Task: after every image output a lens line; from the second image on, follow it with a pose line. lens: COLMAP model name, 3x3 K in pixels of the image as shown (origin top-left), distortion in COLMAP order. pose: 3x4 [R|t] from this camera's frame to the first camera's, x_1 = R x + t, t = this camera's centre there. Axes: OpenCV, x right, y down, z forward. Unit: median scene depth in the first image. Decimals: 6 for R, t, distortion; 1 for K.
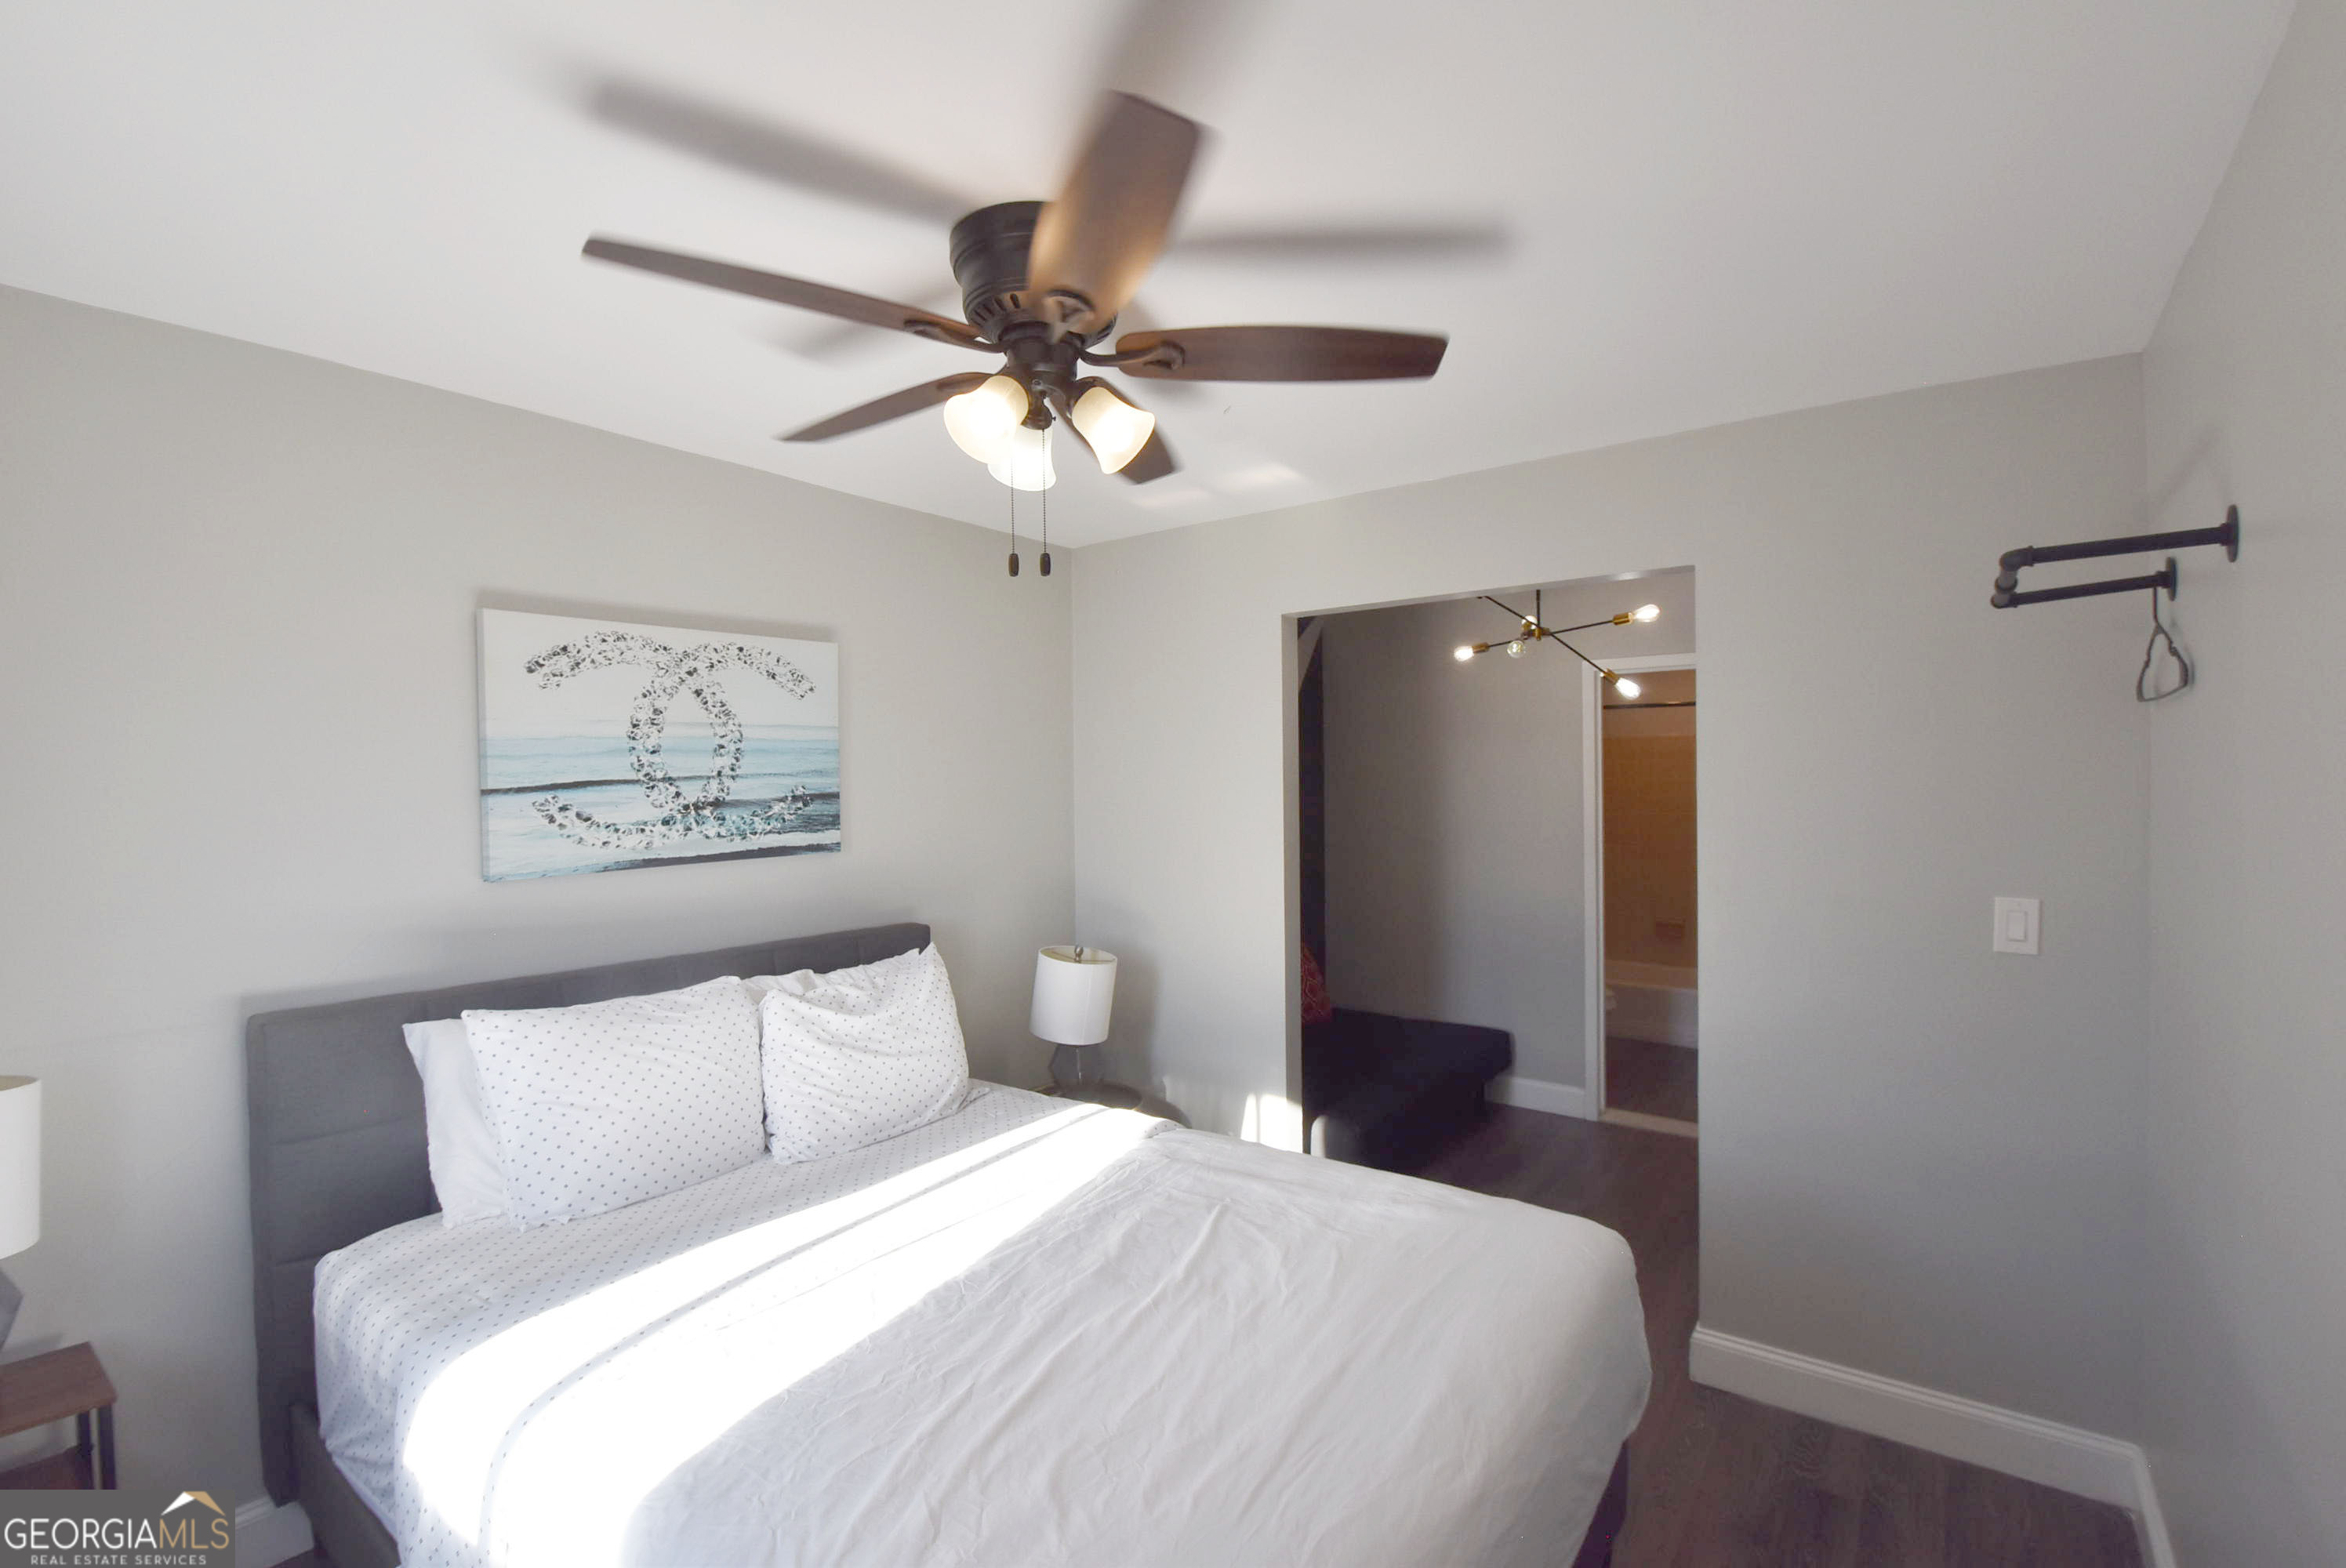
lens RADIAL K [[1029.7, 0, 1181.7], [0, 1029.7, 790.0], [0, 0, 1]] dist [0.000065, -0.014441]
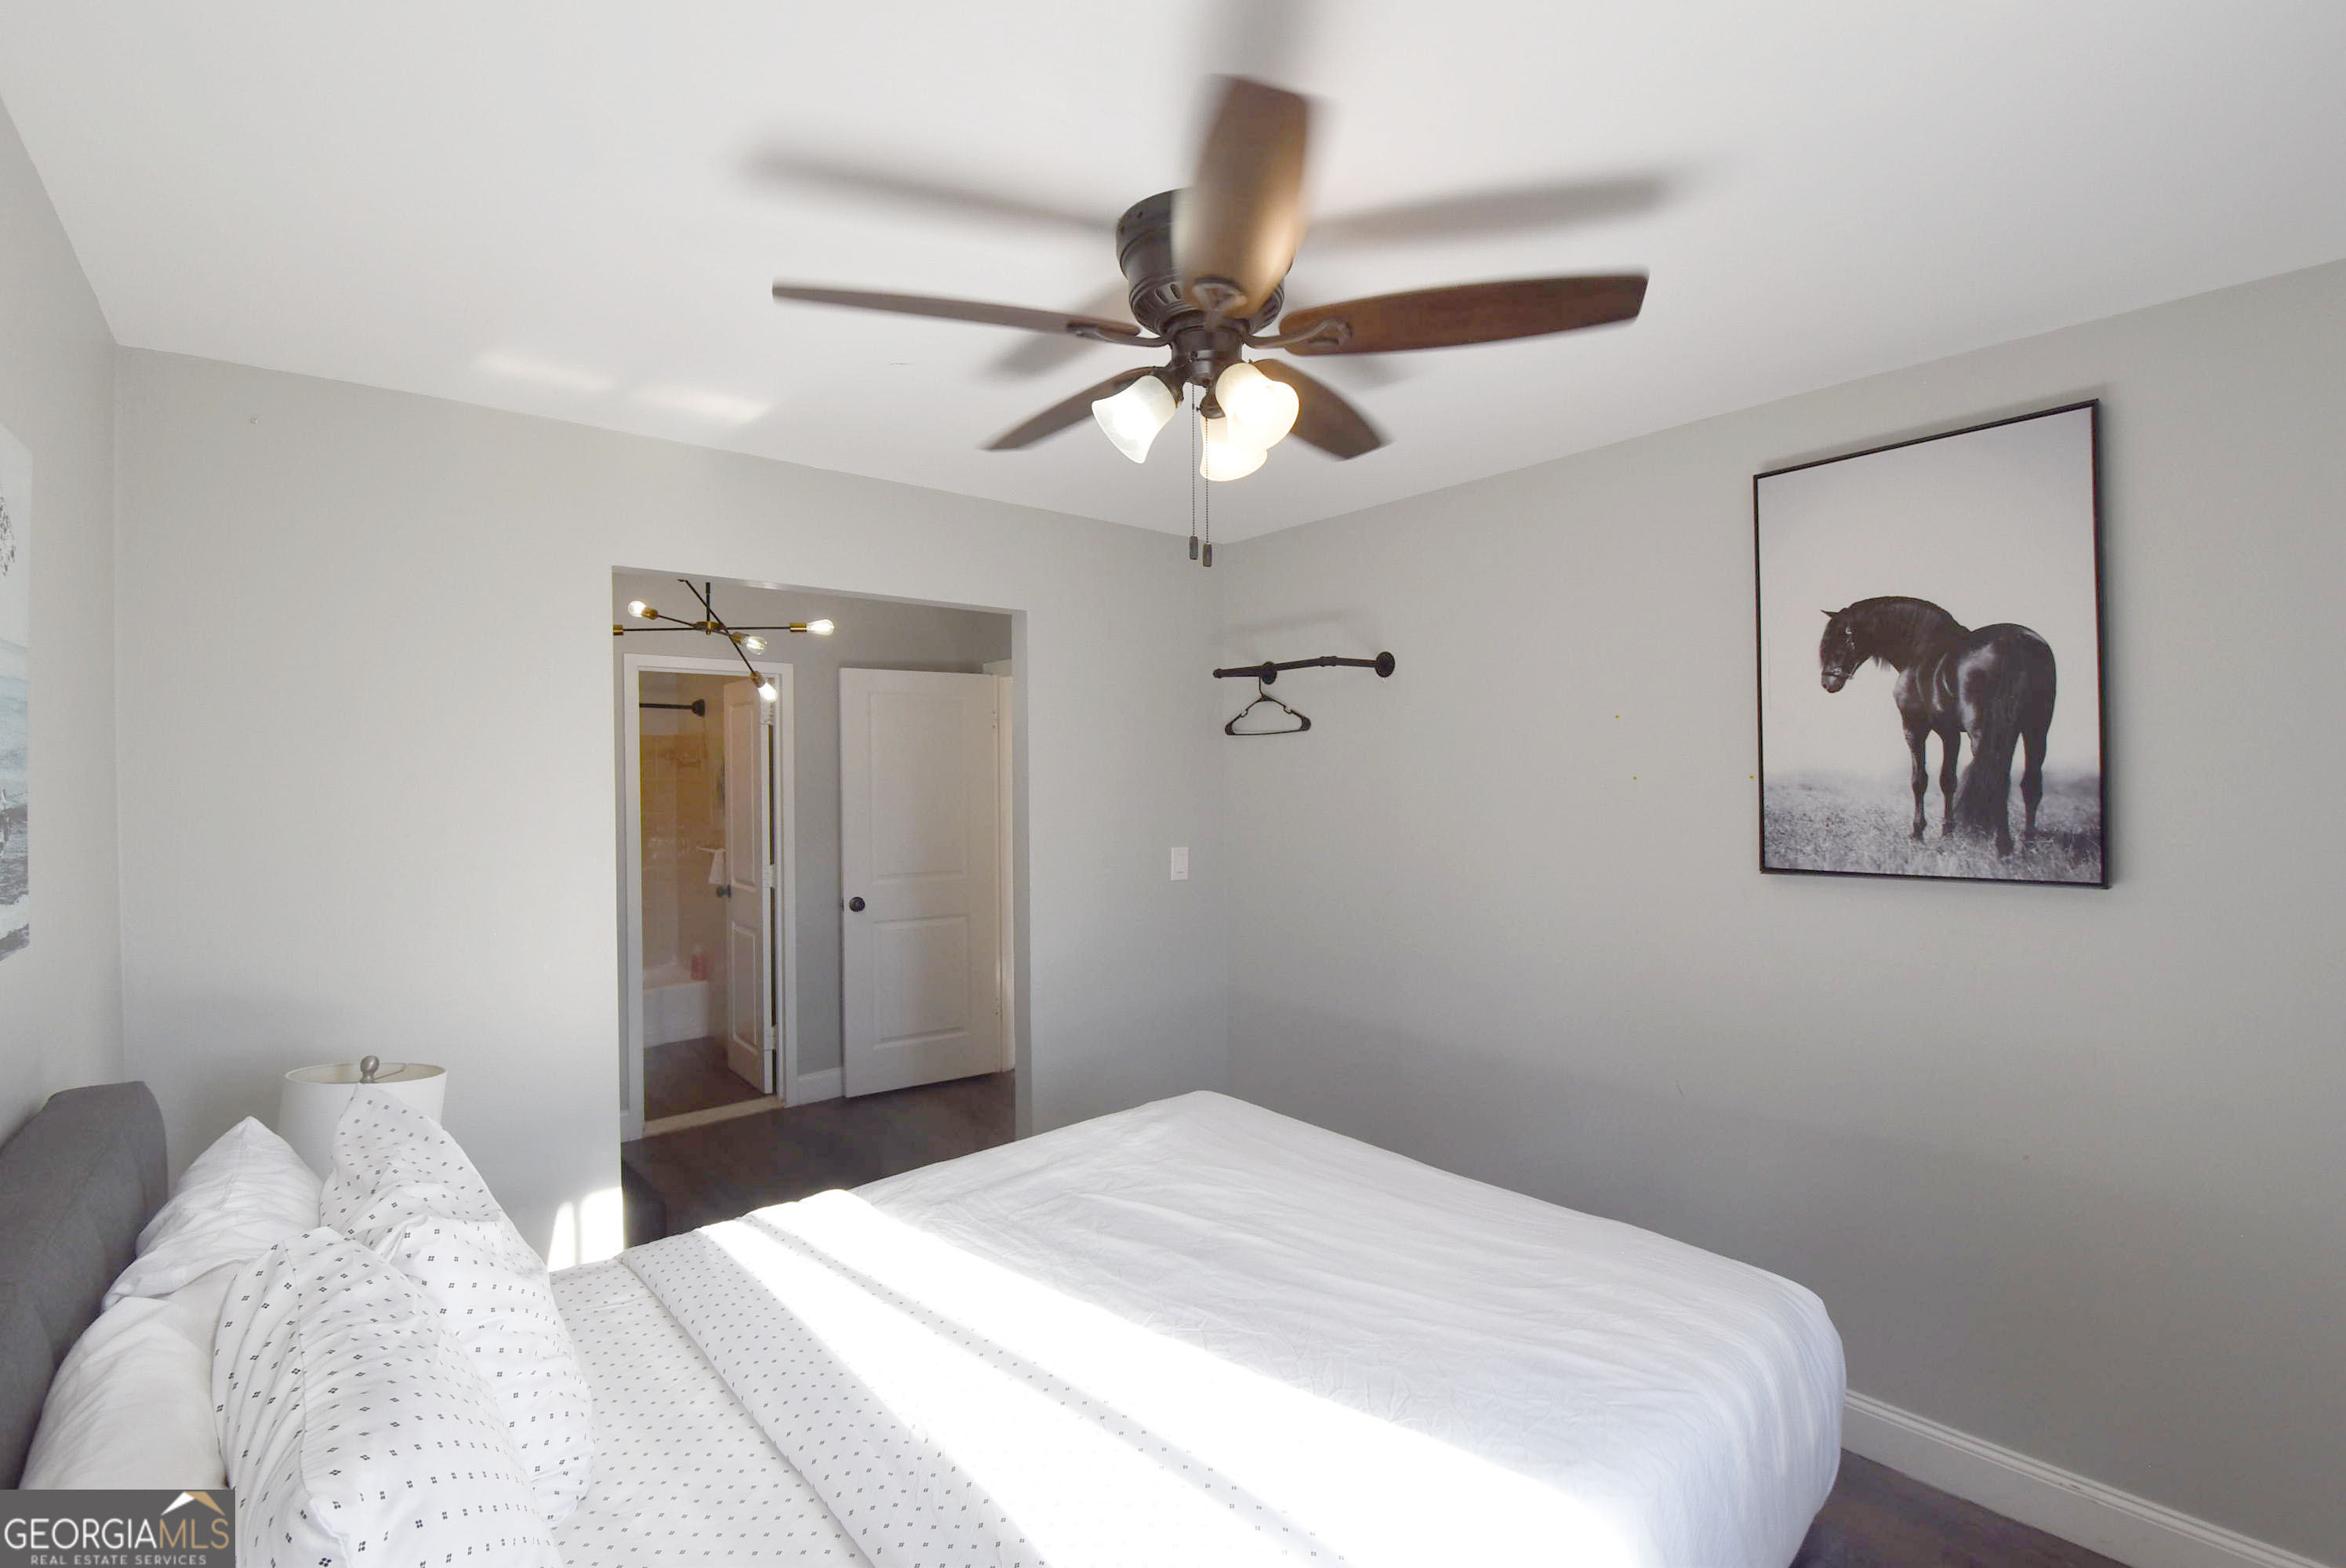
lens RADIAL K [[1029.7, 0, 1185.1], [0, 1029.7, 778.2], [0, 0, 1]] dist [0.000065, -0.014441]
pose [[0.228414, 0.005051, 0.973551, -0.716875], [0.014207, 0.999863, -0.008520, 0.005253], [-0.973460, 0.015777, 0.228311, 0.517380]]
